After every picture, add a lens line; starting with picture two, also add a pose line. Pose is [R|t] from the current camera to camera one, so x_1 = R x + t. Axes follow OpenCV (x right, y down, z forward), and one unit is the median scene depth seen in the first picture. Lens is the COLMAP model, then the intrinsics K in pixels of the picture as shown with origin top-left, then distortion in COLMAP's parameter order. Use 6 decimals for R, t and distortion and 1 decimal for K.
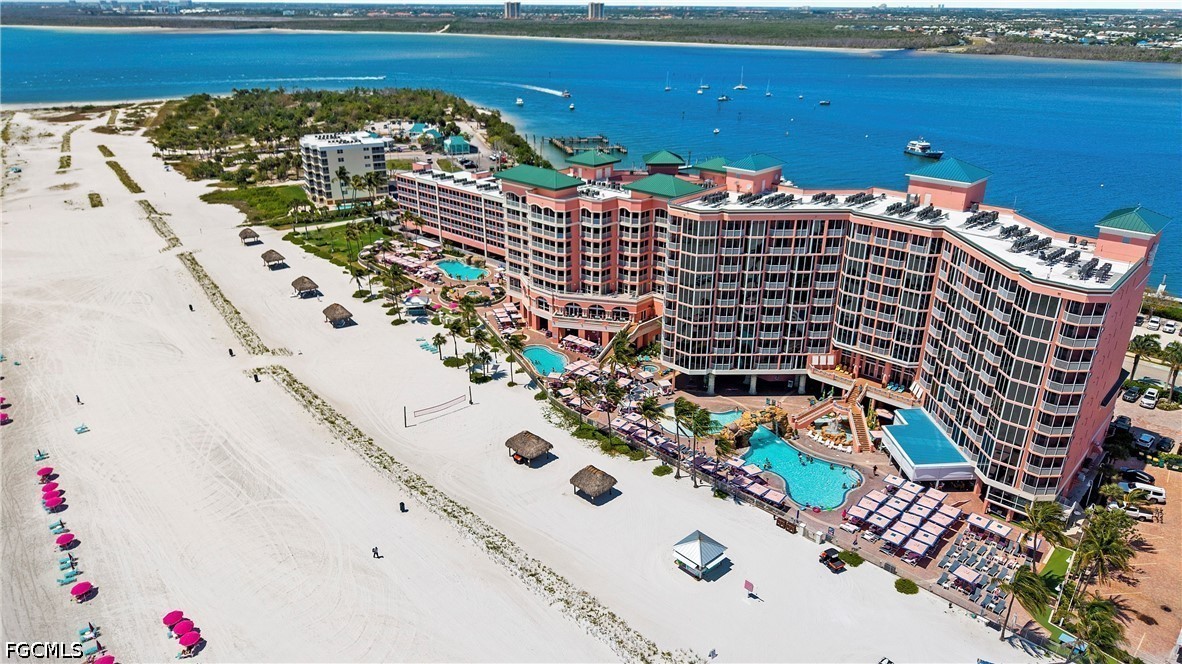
lens RADIAL K [[793.3, 0, 591.0], [0, 793.3, 332.0], [0, 0, 1]] dist [0.051400, -0.058947]
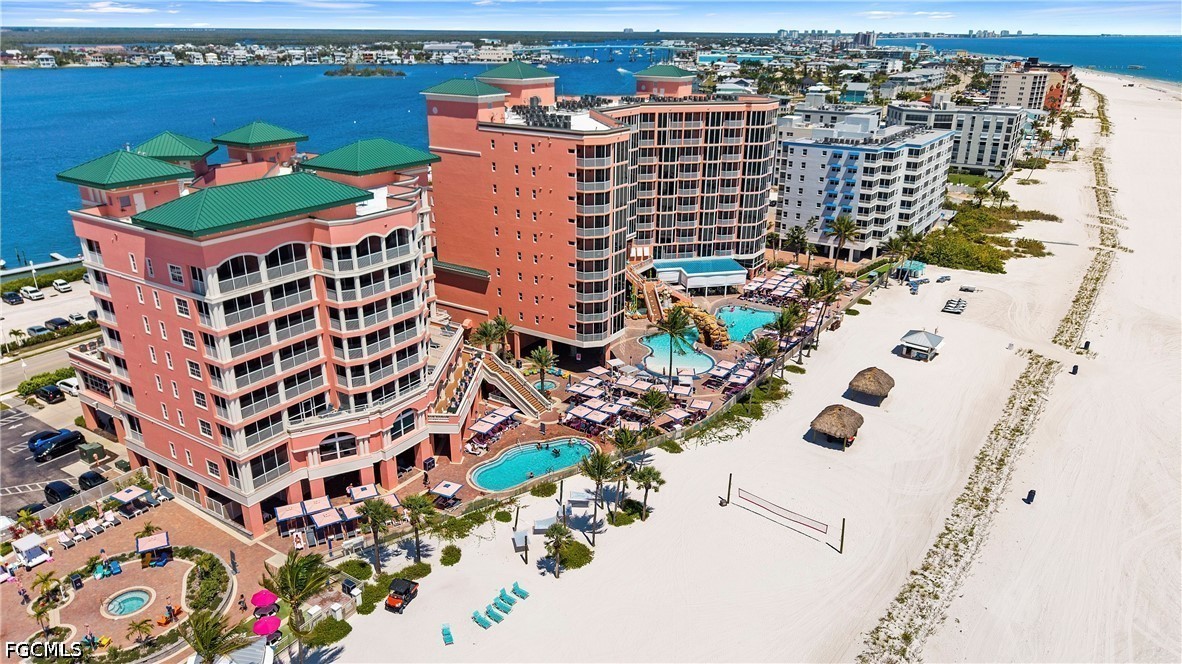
lens RADIAL K [[790.6, 0, 594.1], [0, 790.6, 349.1], [0, 0, 1]] dist [0.000597, -0.003738]
pose [[-0.180732, -0.375974, 0.908834, -0.588602], [0.366683, 0.831672, 0.416972, -0.271213], [-0.912622, 0.408614, -0.012446, 0.986083]]
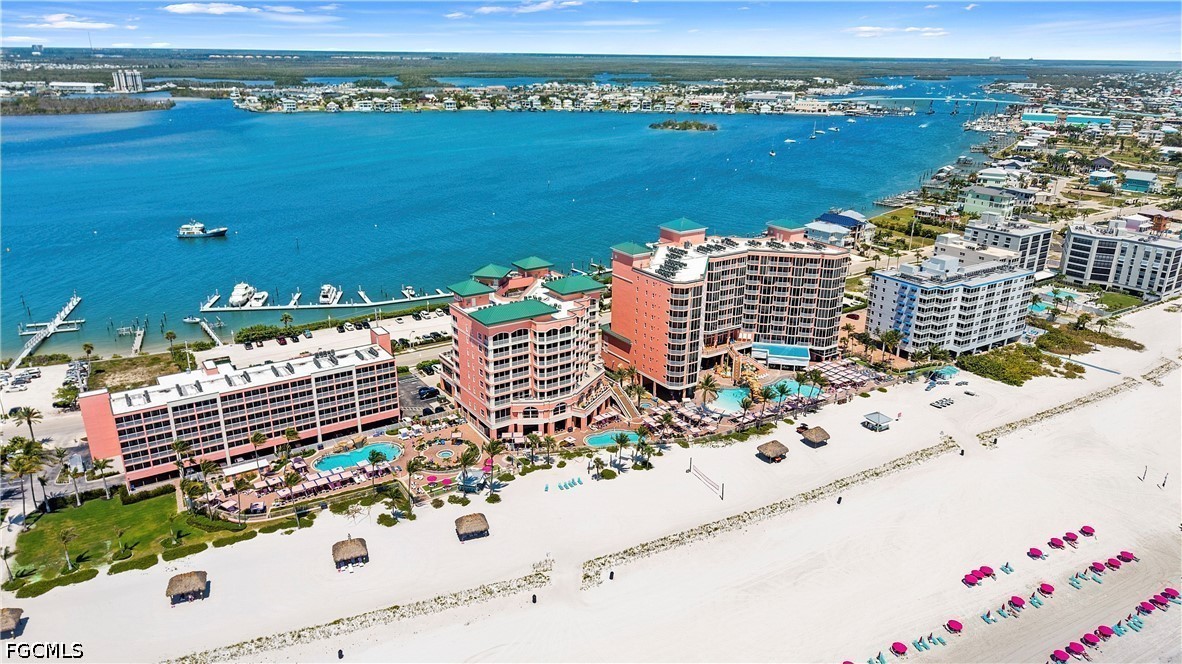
lens RADIAL K [[793.3, 0, 591.0], [0, 793.3, 332.0], [0, 0, 1]] dist [0.051400, -0.058947]
pose [[0.227712, -0.328625, 0.916598, -1.199585], [0.362529, 0.902267, 0.233423, -0.436300], [-0.903725, 0.279140, 0.324594, 0.626314]]
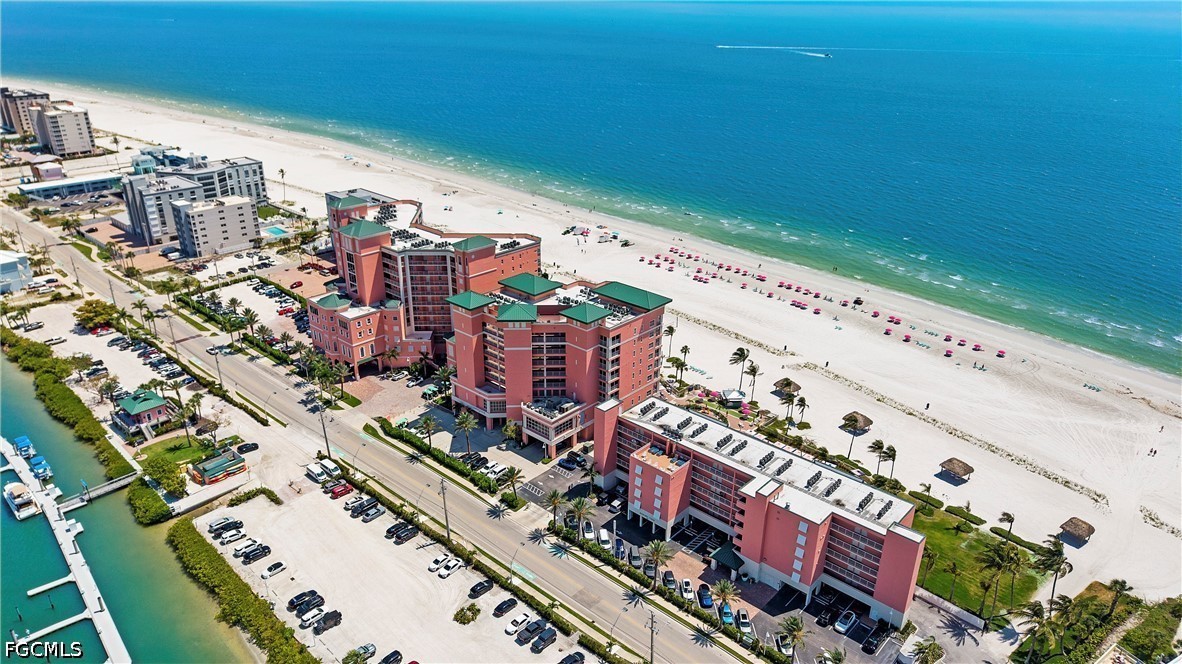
lens RADIAL K [[793.3, 0, 591.0], [0, 793.3, 332.0], [0, 0, 1]] dist [0.051400, -0.058947]
pose [[-0.999320, -0.009199, -0.035715, 0.041741], [-0.032042, 0.696045, 0.717283, -1.134736], [0.018260, 0.717940, -0.695866, 2.110257]]
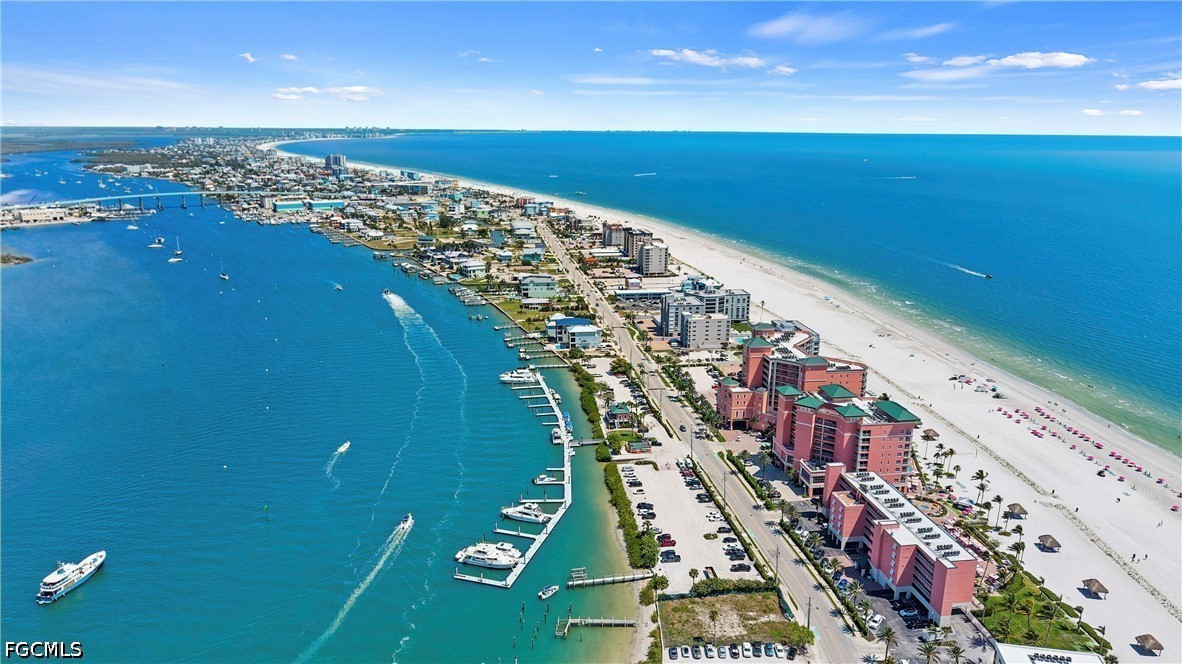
lens RADIAL K [[793.3, 0, 591.0], [0, 793.3, 332.0], [0, 0, 1]] dist [0.051400, -0.058947]
pose [[-0.788412, -0.168389, 0.591652, -0.628302], [0.221180, 0.819884, 0.528082, -1.618168], [-0.574009, 0.547207, -0.609161, 2.695366]]
